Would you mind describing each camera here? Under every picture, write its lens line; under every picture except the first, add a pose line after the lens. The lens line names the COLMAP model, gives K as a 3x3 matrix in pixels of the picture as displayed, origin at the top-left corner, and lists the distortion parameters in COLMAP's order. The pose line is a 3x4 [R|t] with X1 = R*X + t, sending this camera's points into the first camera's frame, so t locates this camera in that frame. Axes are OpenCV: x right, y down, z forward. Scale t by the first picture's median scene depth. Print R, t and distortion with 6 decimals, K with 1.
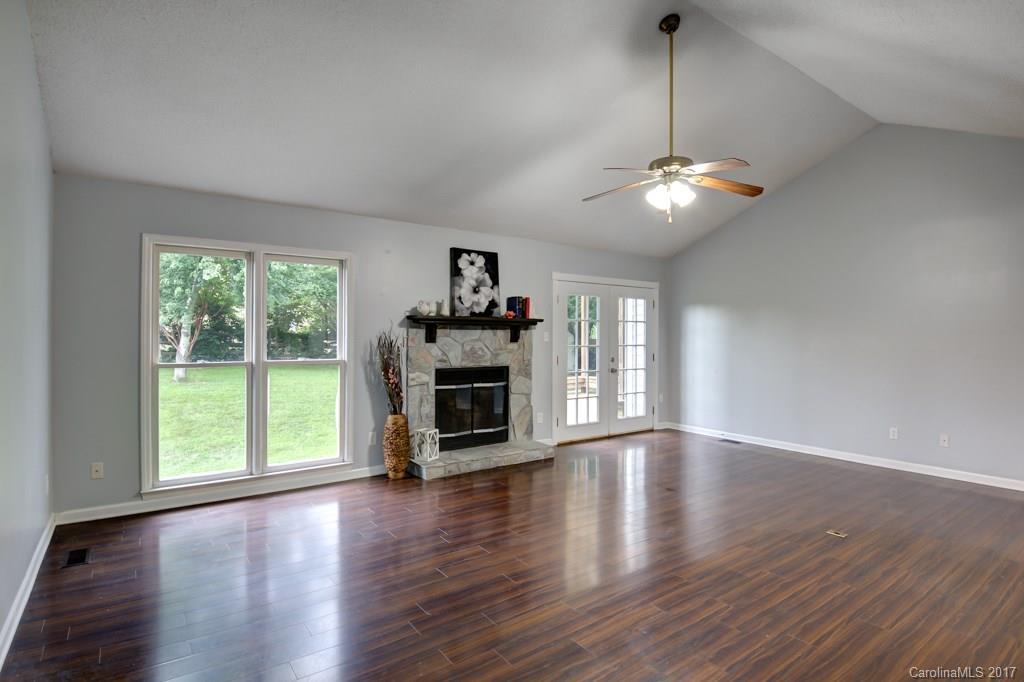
lens RADIAL K [[510.8, 0, 512.0], [0, 510.8, 341.0], [0, 0, 1]] dist [0.002454, 0.000194]
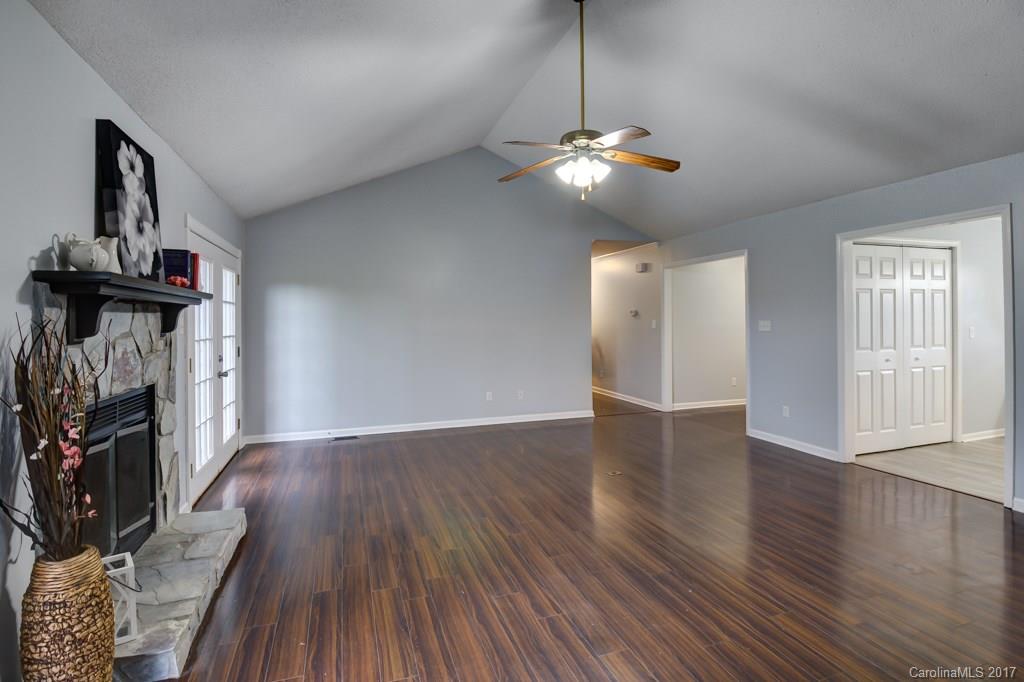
lens RADIAL K [[513.1, 0, 515.7], [0, 513.1, 320.4], [0, 0, 1]] dist [-0.002196, -0.001055]
pose [[0.301420, -0.010330, 0.953435, -0.417368], [0.022900, 0.999731, 0.003592, -0.008540], [-0.953216, 0.020751, 0.301576, 0.542891]]
